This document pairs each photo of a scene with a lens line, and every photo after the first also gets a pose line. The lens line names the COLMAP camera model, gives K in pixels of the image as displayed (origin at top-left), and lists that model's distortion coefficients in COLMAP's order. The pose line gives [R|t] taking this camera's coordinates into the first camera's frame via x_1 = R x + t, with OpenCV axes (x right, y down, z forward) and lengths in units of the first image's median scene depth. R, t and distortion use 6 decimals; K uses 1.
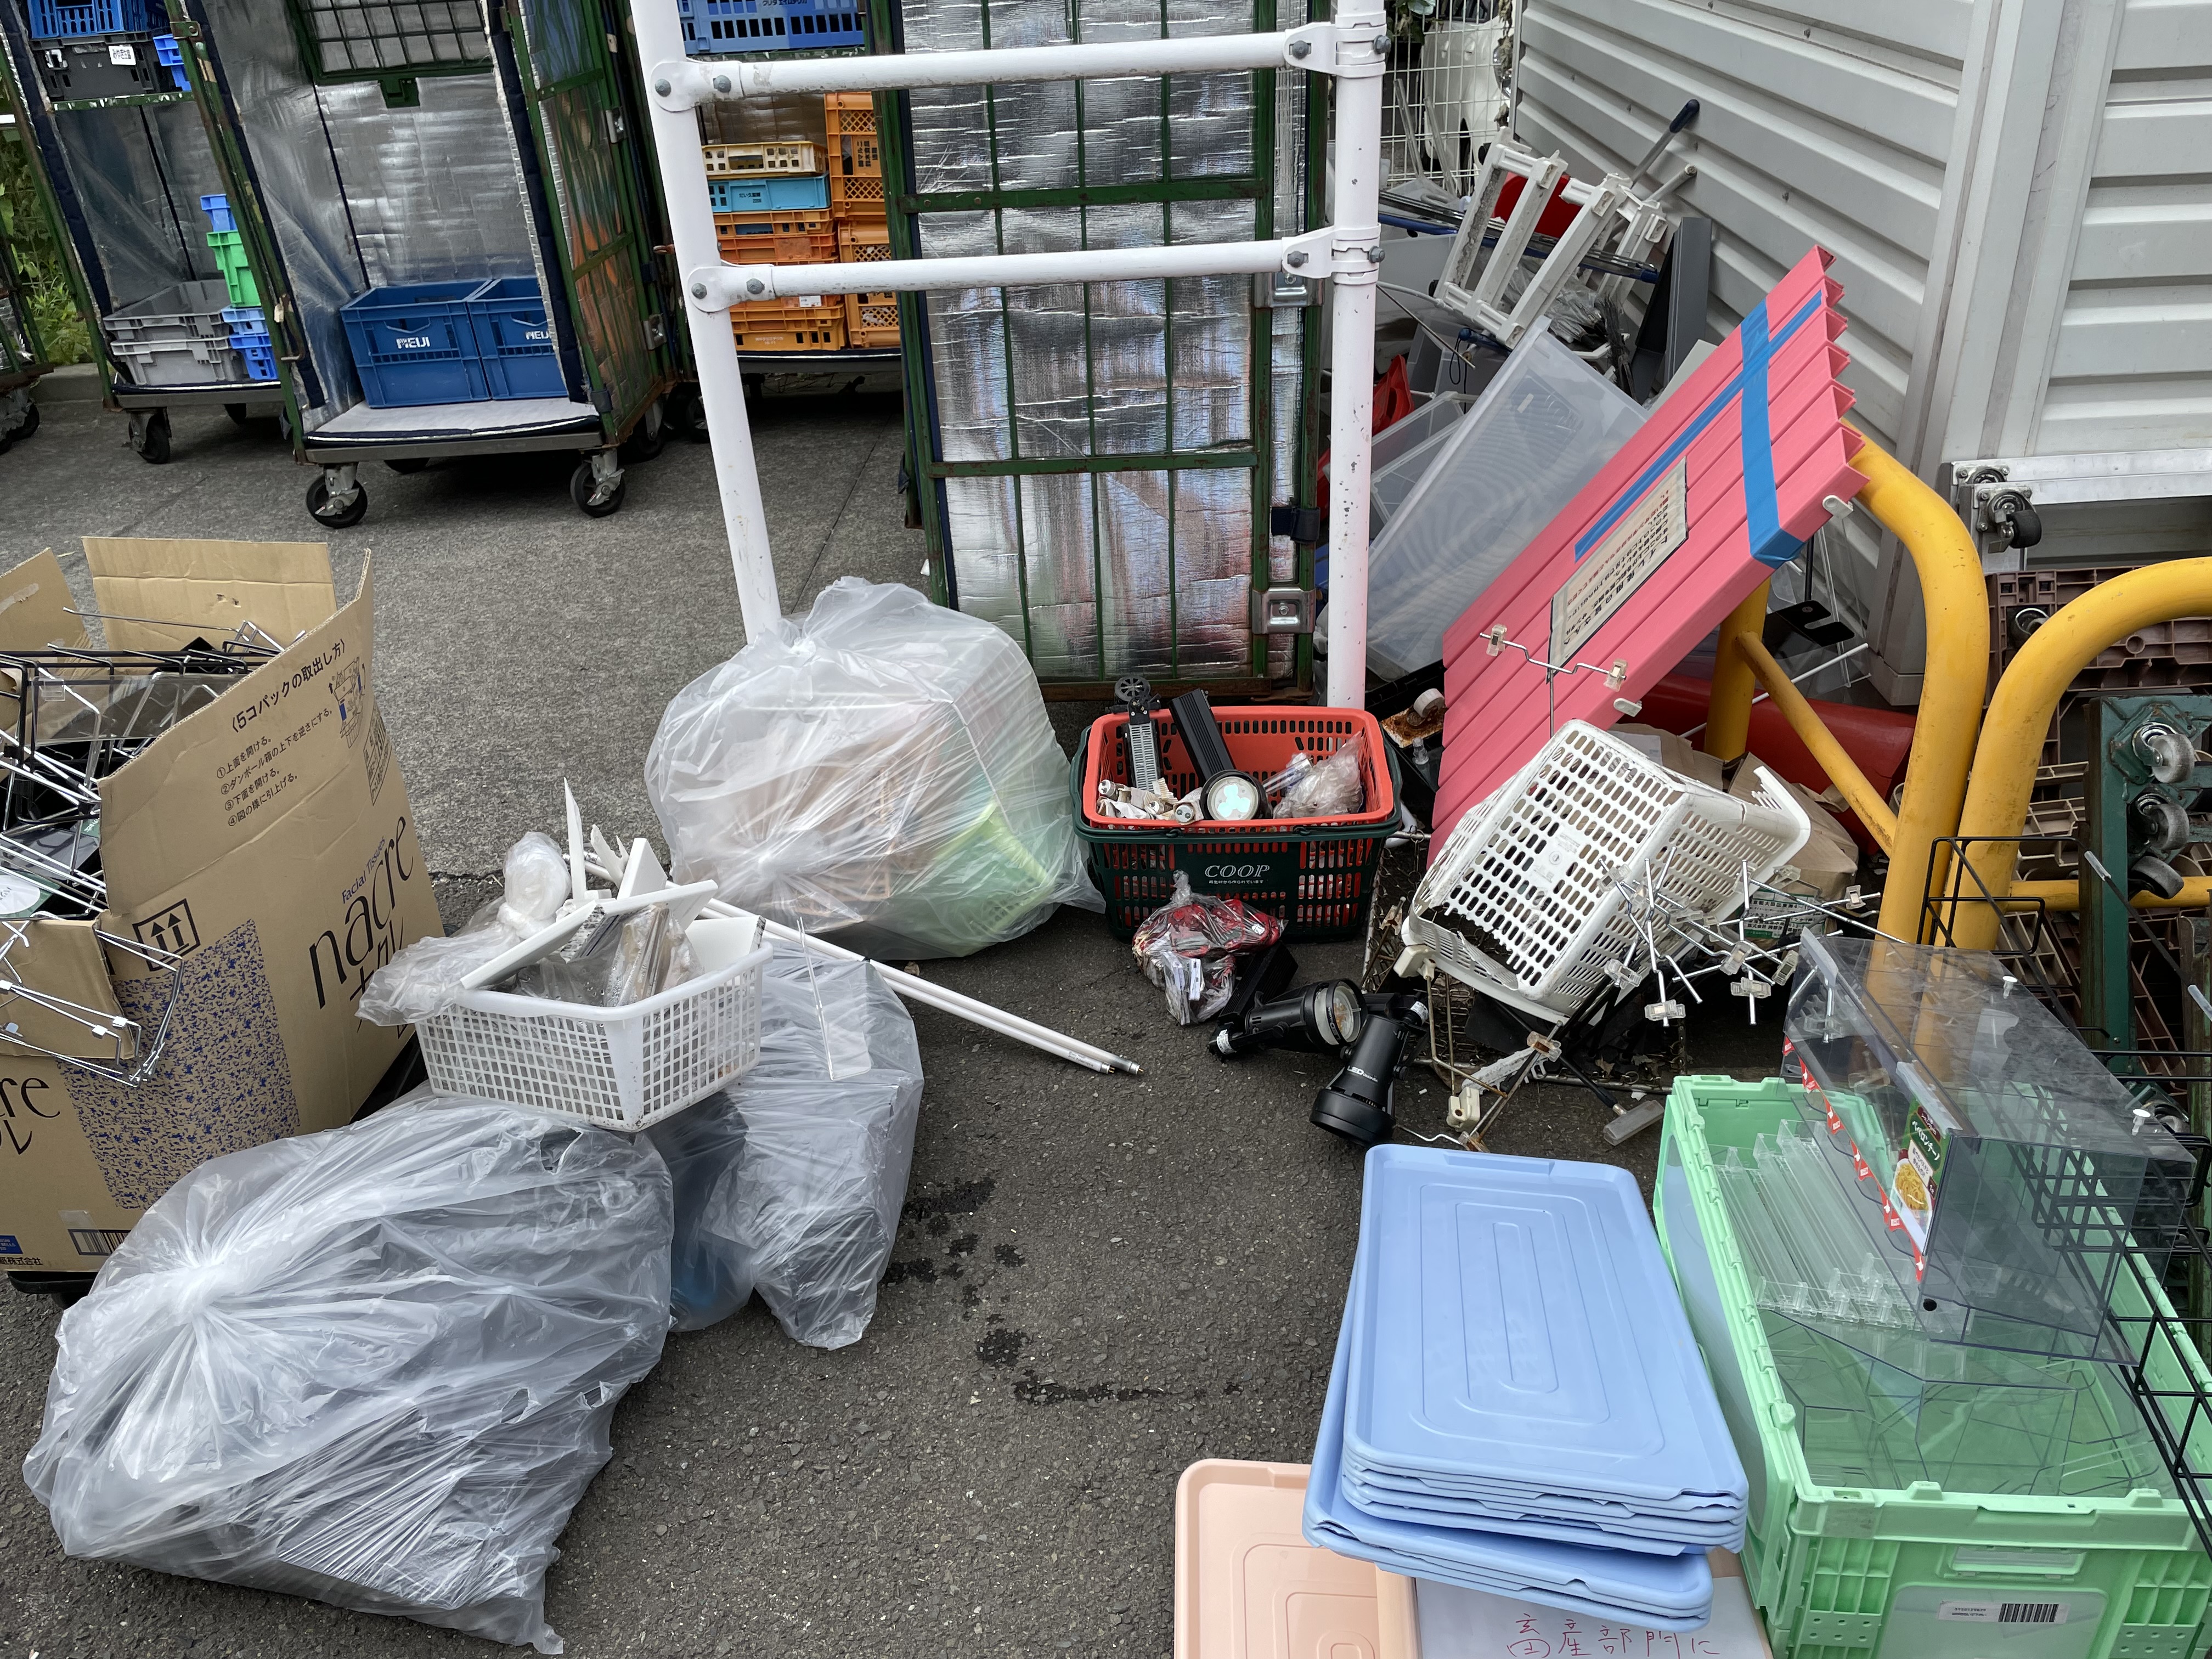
lens RADIAL K [[1711.2, 0, 1094.7], [0, 1711.2, 839.5], [0, 0, 1]] dist [0.102103, -0.140233]
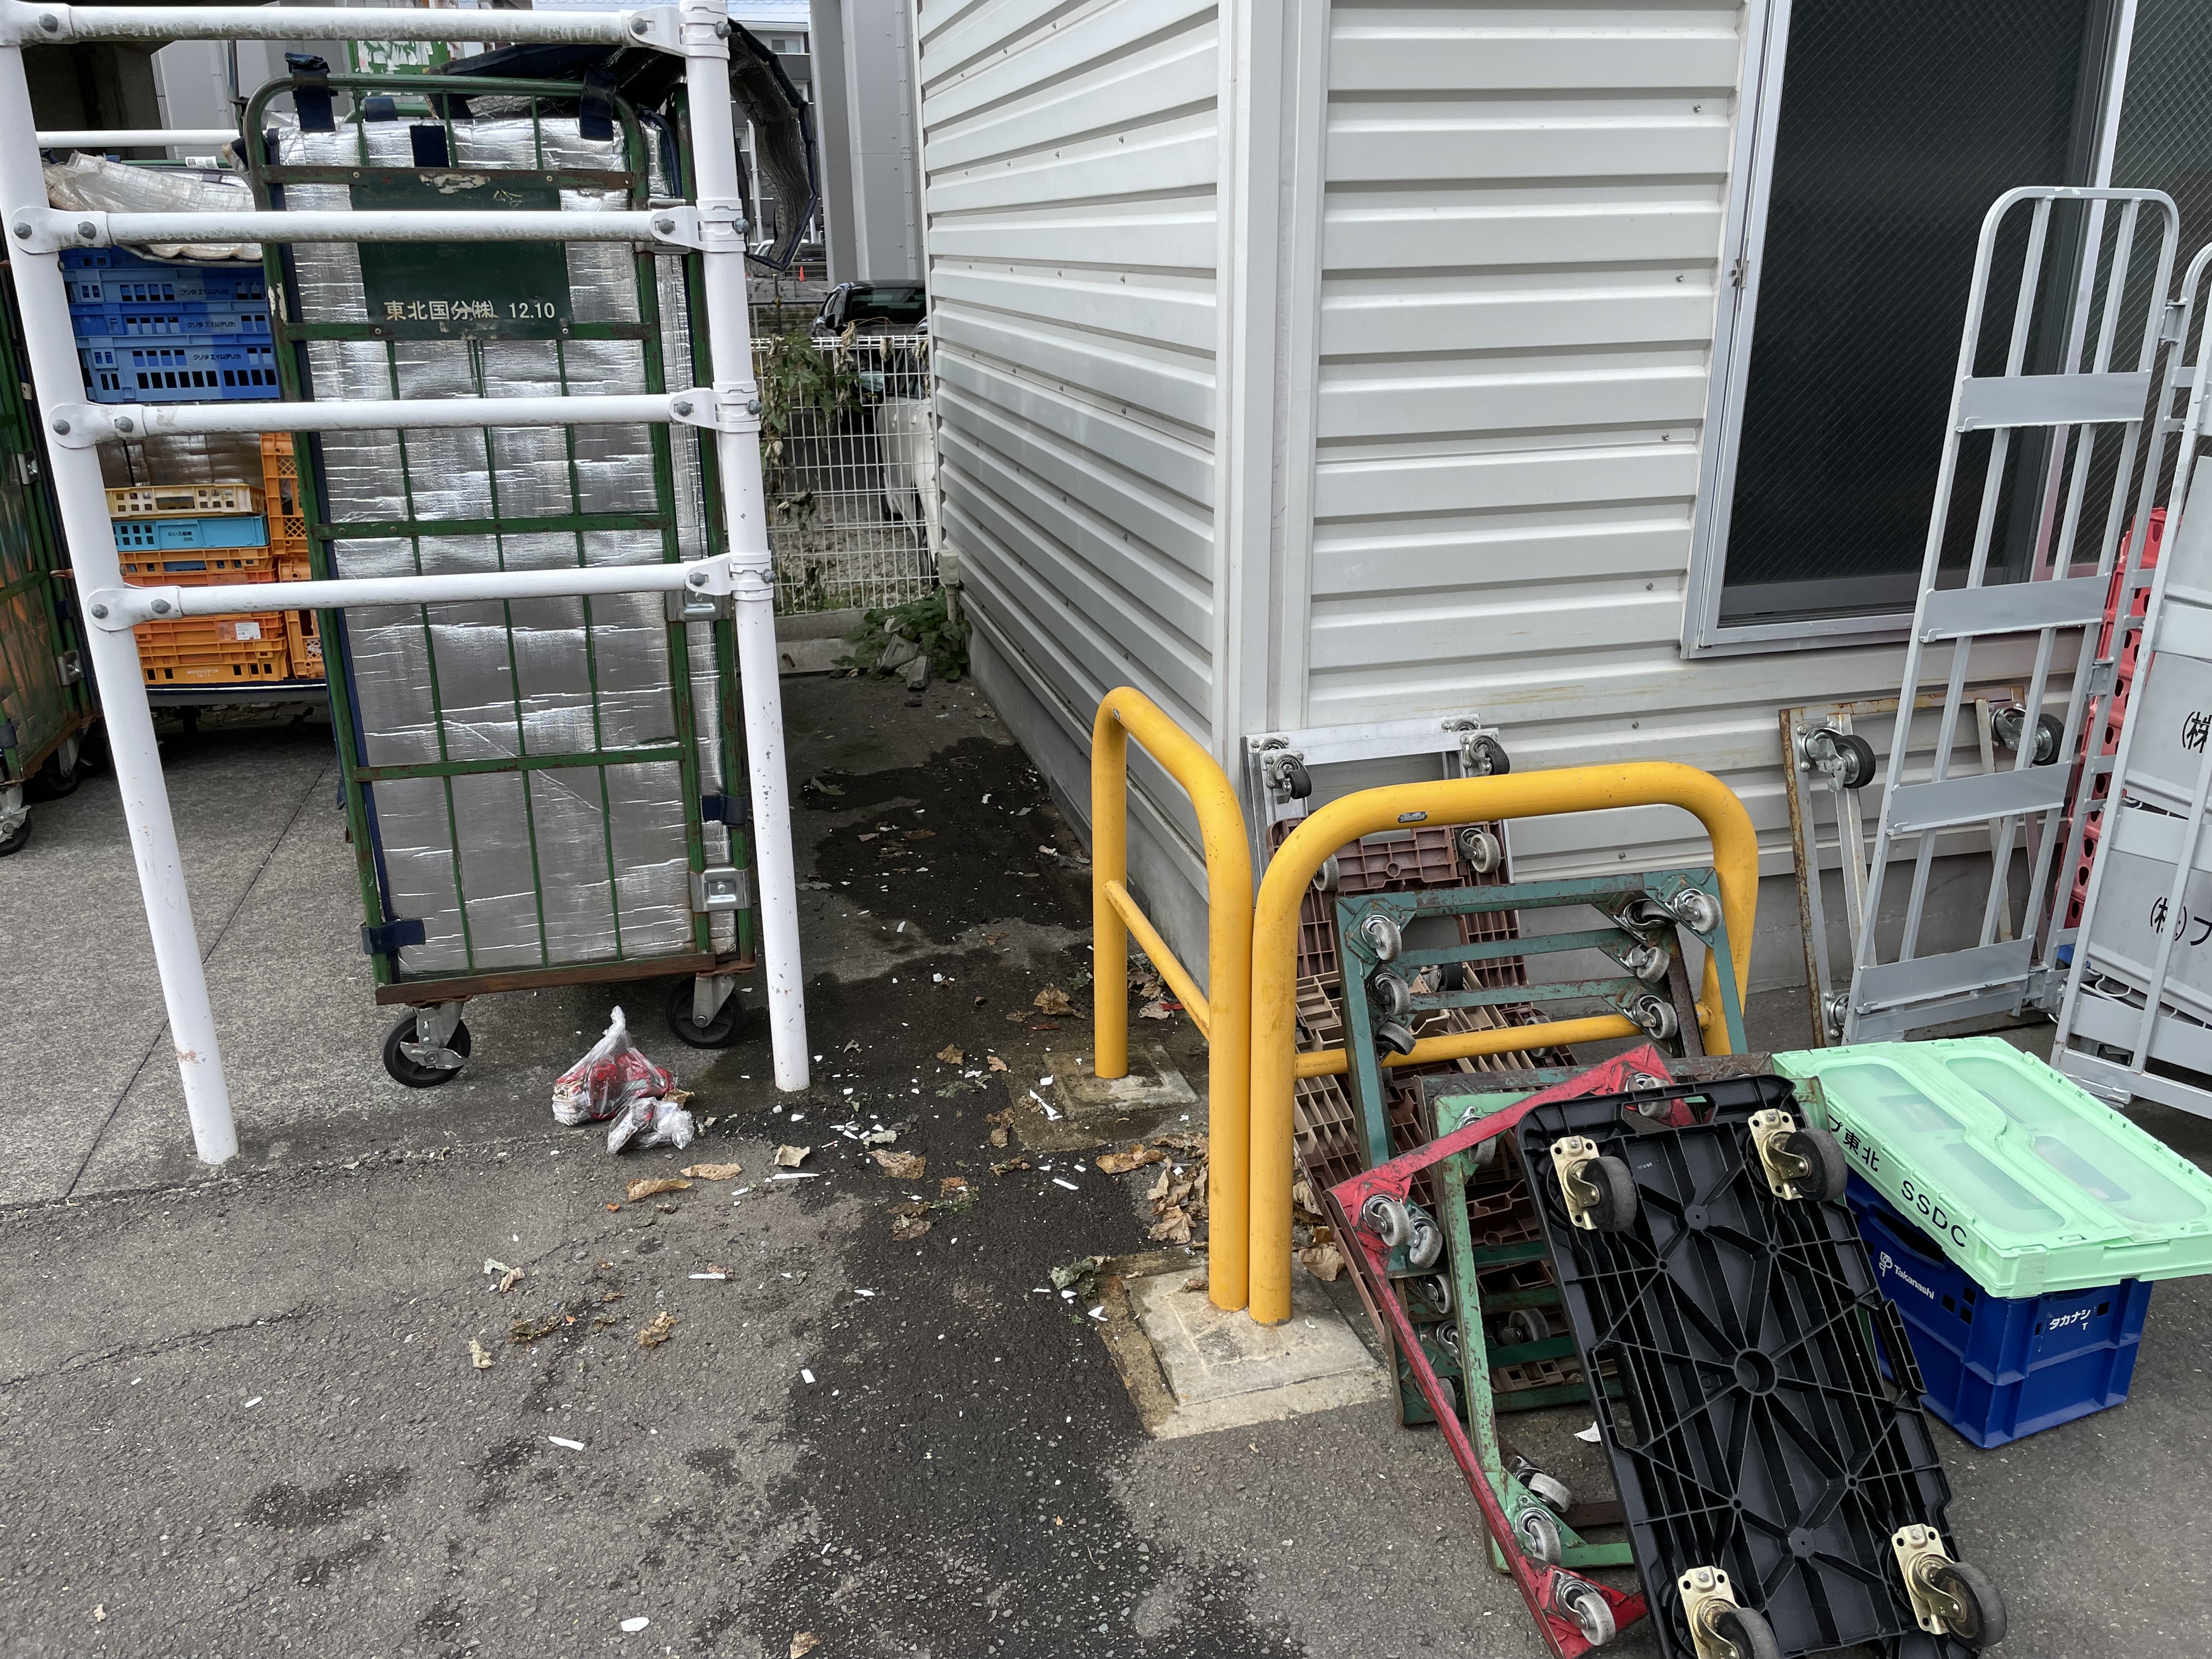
lens RADIAL K [[1685.3, 0, 1103.0], [0, 1685.3, 819.8], [0, 0, 1]] dist [0.113568, -0.163895]
pose [[0.956963, -0.046678, 0.286432, 0.039037], [0.101384, 0.978566, -0.179248, 0.042074], [-0.271926, 0.200574, 0.941184, -0.084130]]
